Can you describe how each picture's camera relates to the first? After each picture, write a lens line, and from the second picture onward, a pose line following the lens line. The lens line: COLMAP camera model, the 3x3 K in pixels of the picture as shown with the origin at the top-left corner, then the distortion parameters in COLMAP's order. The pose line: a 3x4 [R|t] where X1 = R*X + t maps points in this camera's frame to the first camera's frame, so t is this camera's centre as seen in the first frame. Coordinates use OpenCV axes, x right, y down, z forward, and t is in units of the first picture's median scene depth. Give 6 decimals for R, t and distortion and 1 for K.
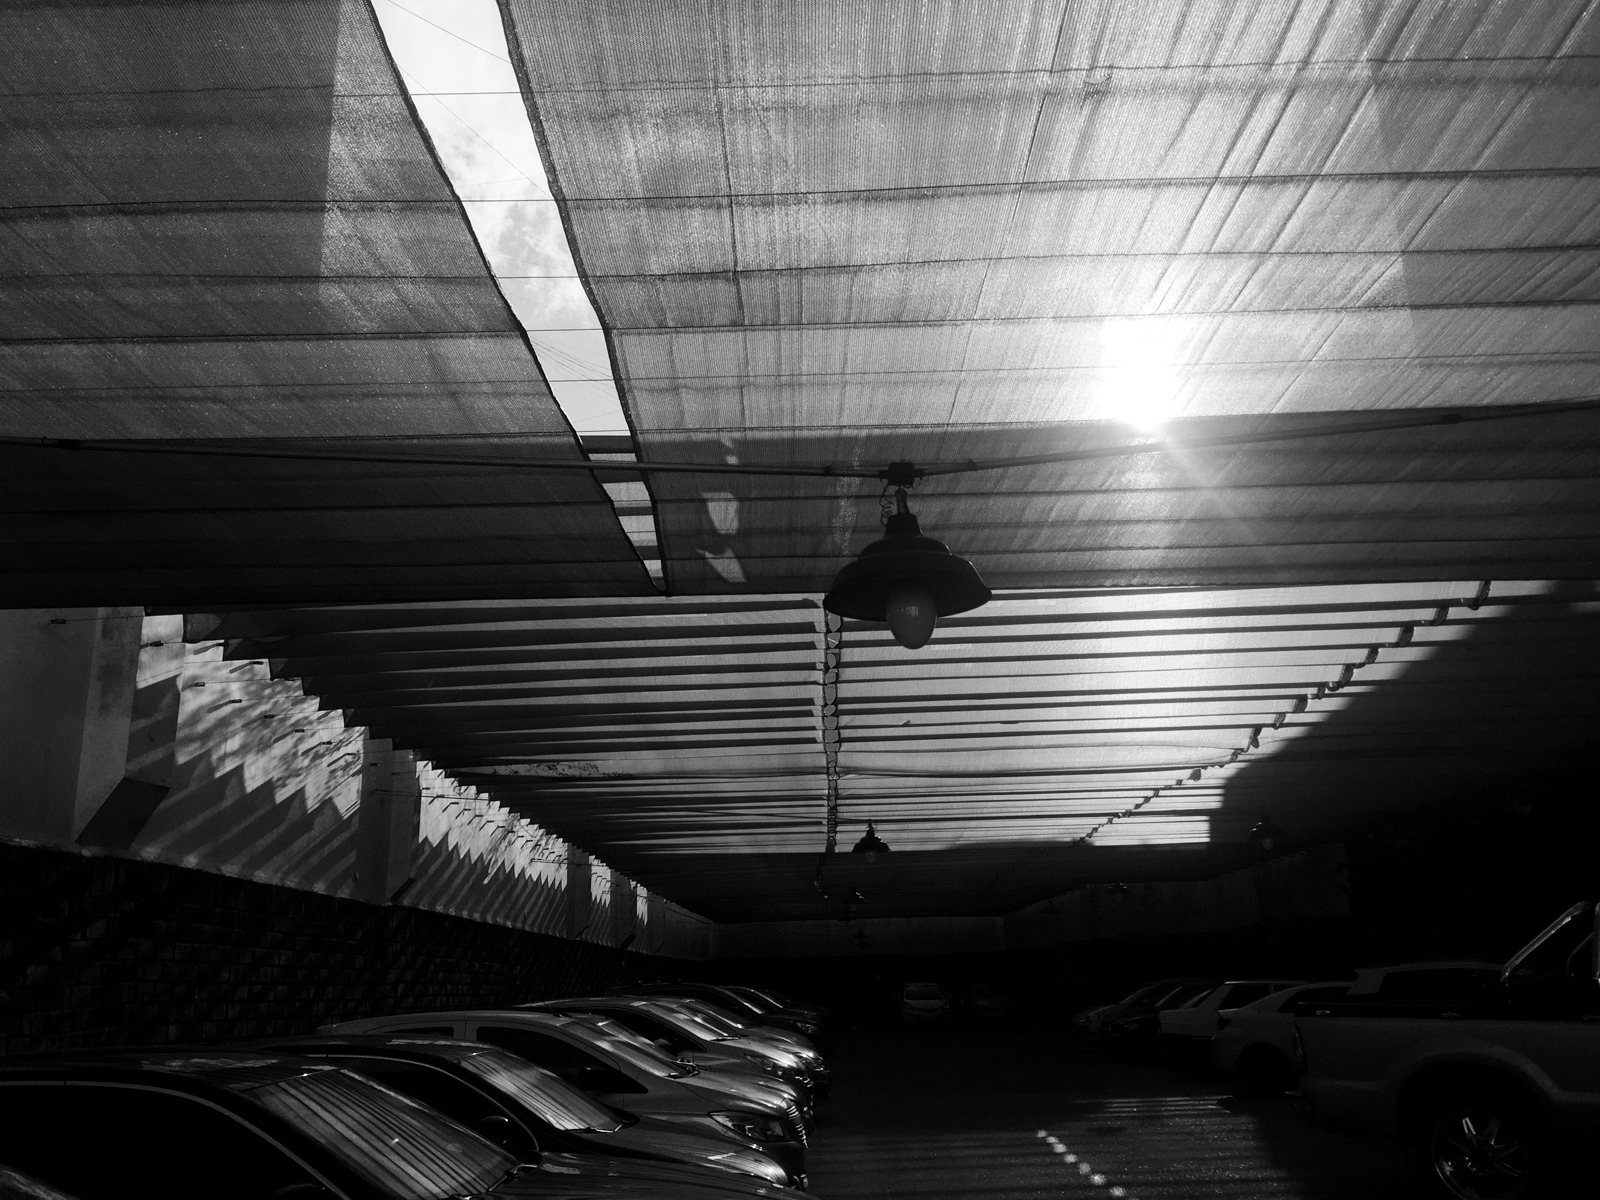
lens RADIAL K [[1373.3, 0, 770.8], [0, 1373.3, 607.7], [0, 0, 1]] dist [0.096539, -0.149636]
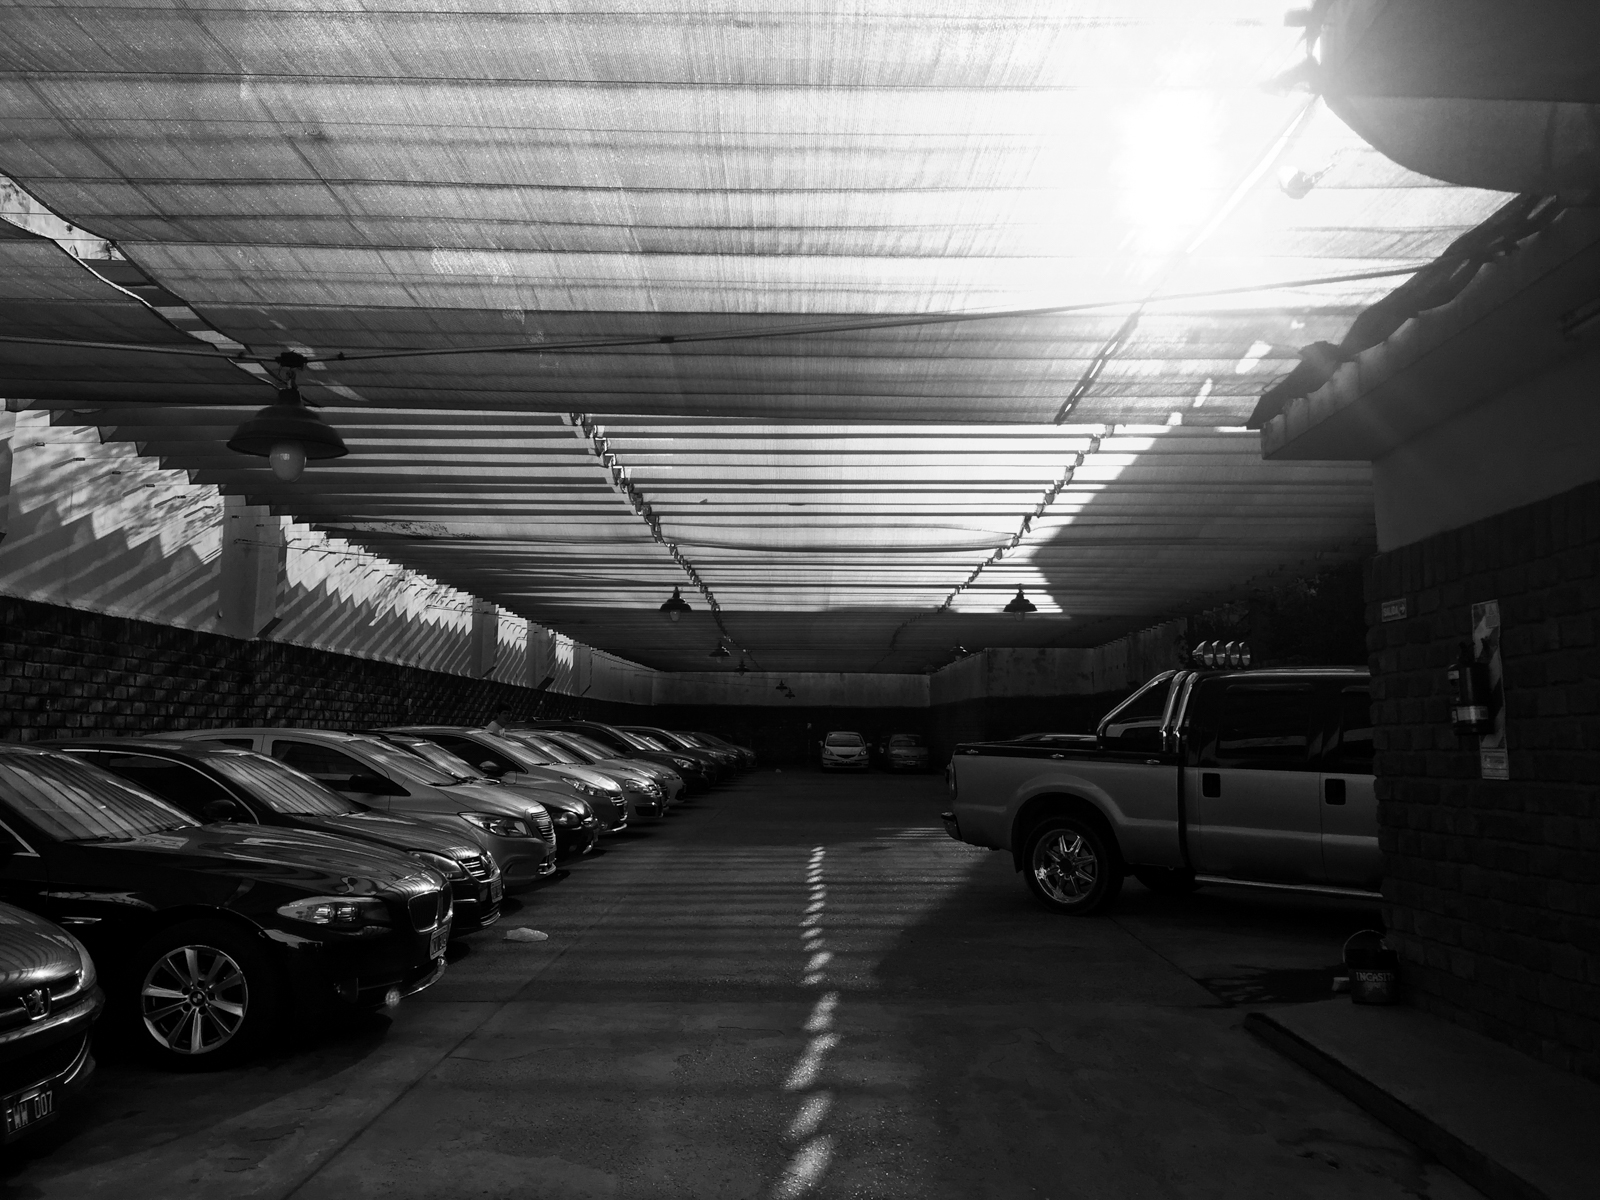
lens RADIAL K [[1373.3, 0, 770.8], [0, 1373.3, 607.7], [0, 0, 1]] dist [0.096539, -0.149636]
pose [[0.999225, 0.038476, 0.008290, 0.144758], [-0.039333, 0.983853, 0.174604, -0.028819], [-0.001438, -0.174795, 0.984604, -0.123846]]
